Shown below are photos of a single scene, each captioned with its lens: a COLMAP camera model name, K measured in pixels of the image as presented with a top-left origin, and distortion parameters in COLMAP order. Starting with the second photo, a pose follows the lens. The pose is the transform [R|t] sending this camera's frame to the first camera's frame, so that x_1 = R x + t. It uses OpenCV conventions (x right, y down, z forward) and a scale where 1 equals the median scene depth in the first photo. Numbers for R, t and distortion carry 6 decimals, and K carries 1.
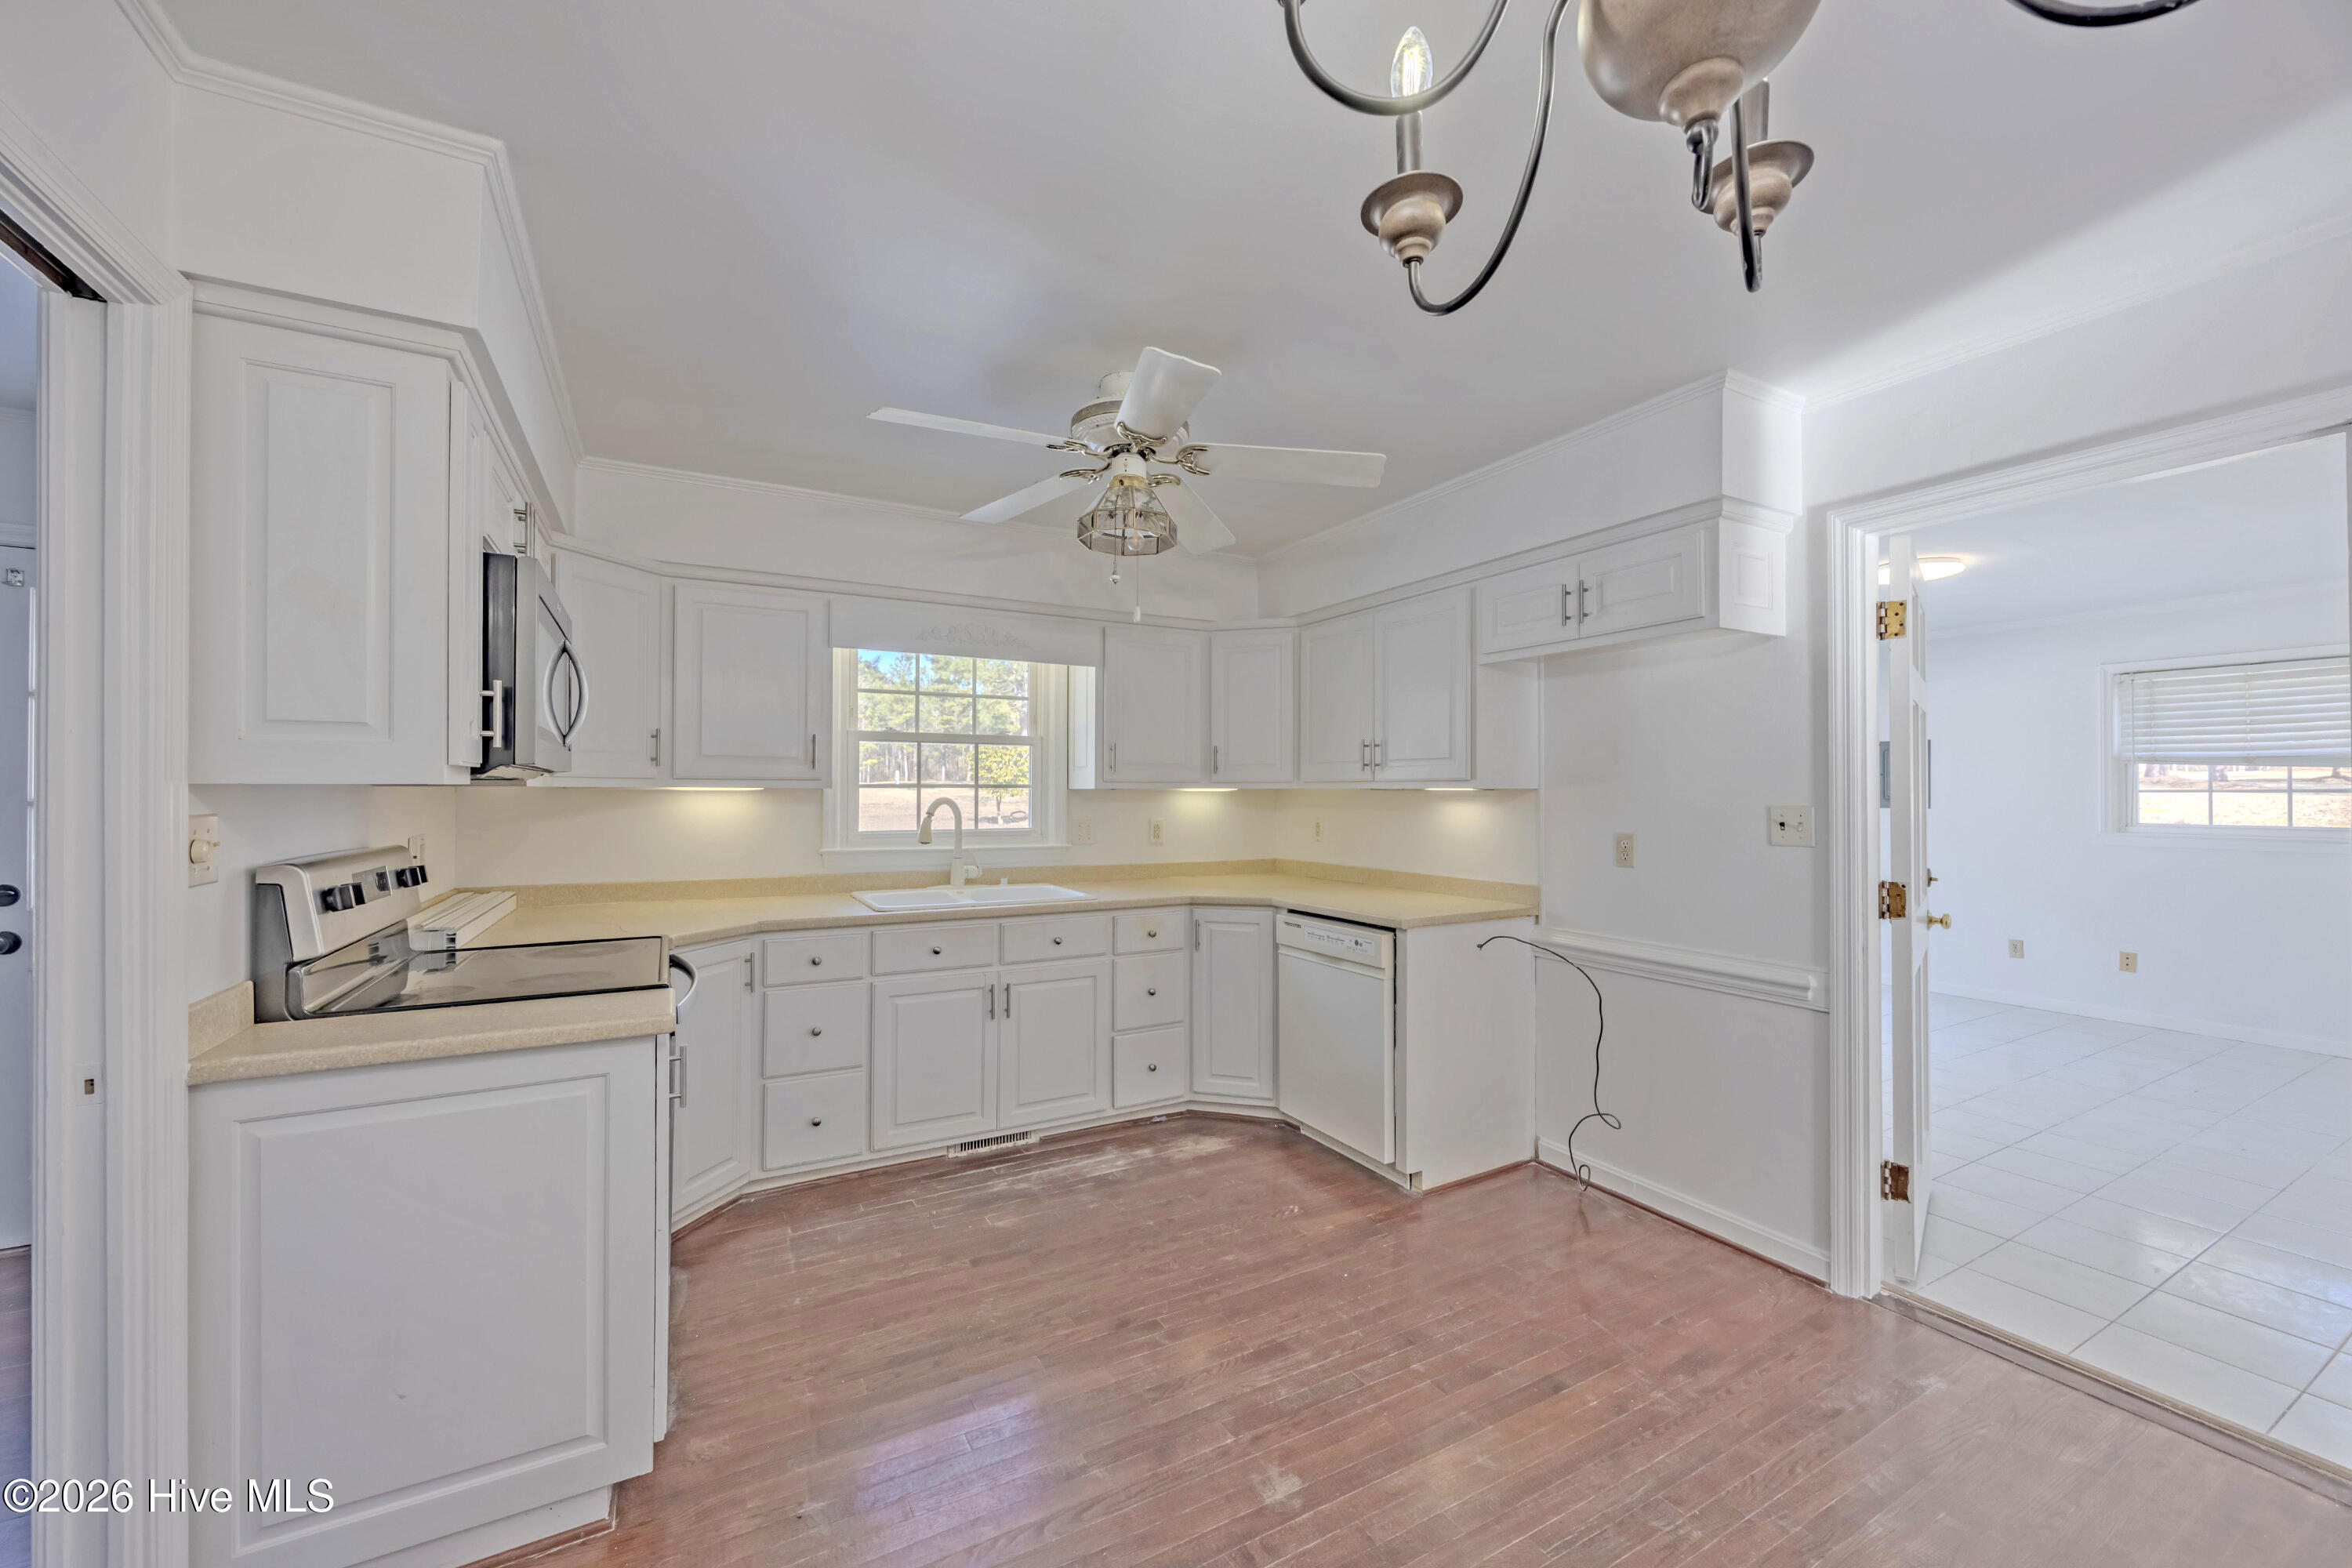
lens RADIAL K [[912.9, 0, 1194.5], [0, 912.9, 785.8], [0, 0, 1]] dist [-0.003601, 0.000020]
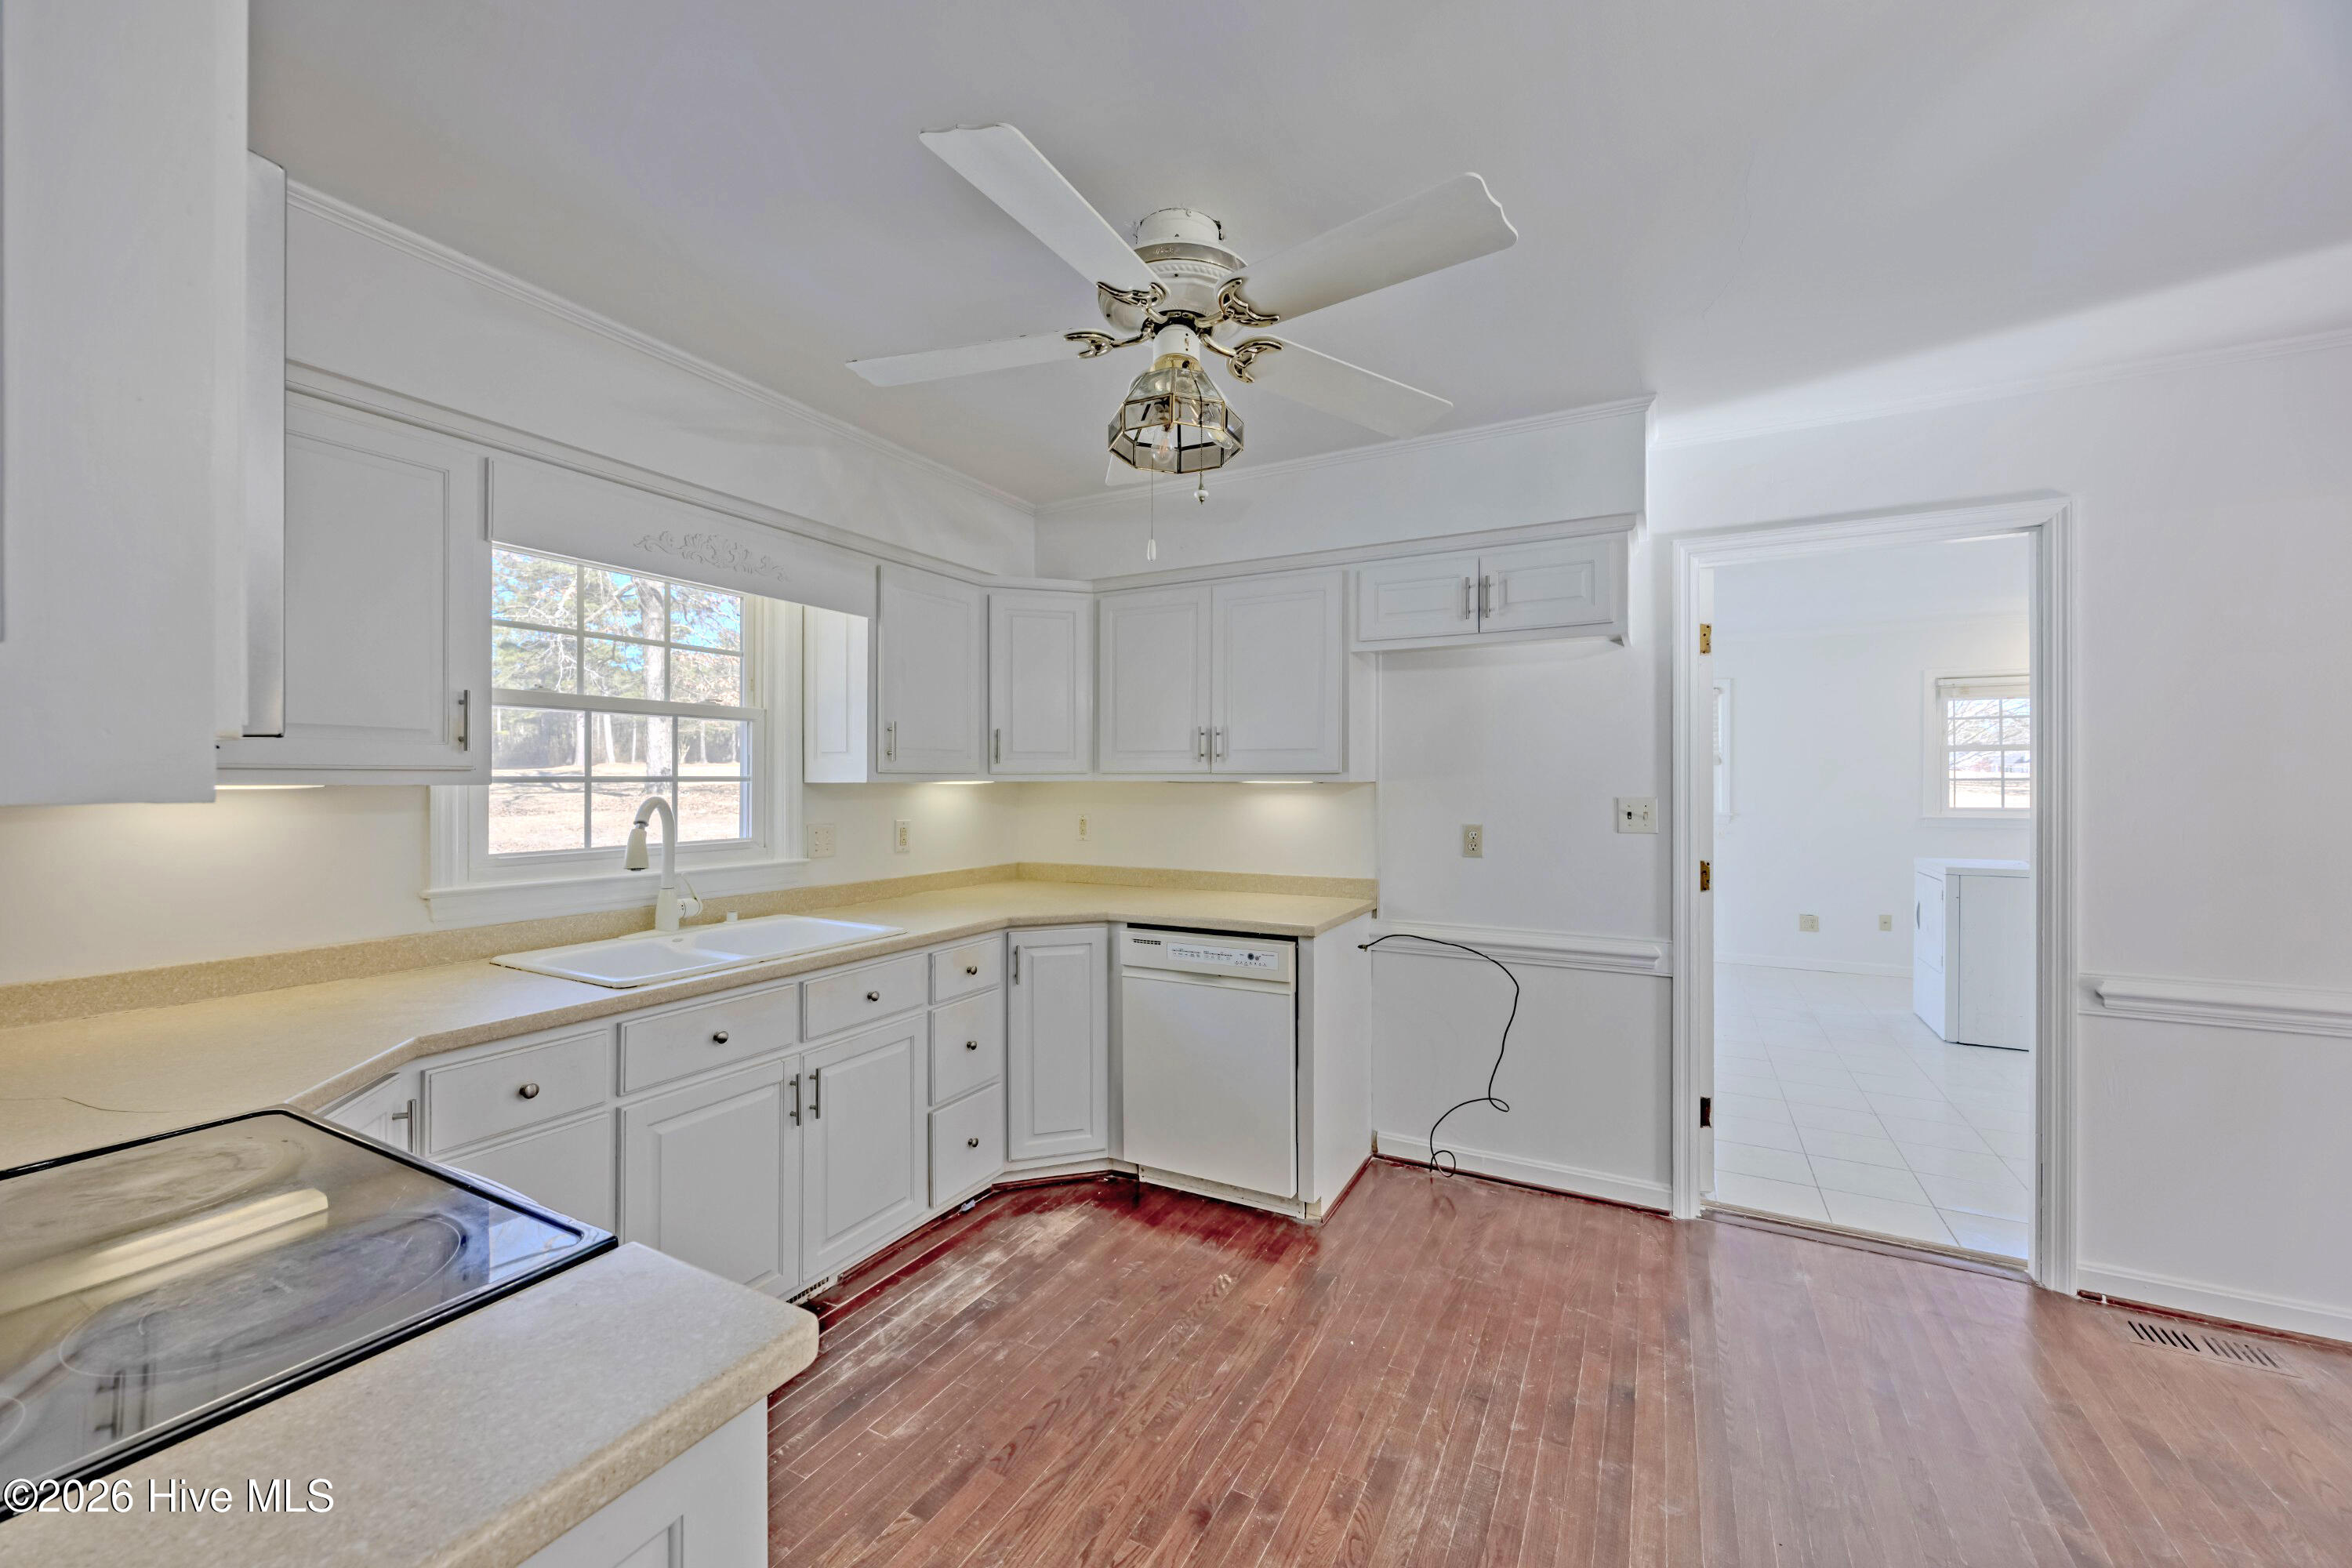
lens RADIAL K [[912.9, 0, 1174.2], [0, 912.9, 782.8], [0, 0, 1]] dist [-0.003601, 0.000020]
pose [[0.844537, -0.003487, 0.535486, -0.352999], [-0.002190, 0.999948, 0.009965, -0.005073], [-0.535493, -0.009589, 0.844485, 0.289176]]
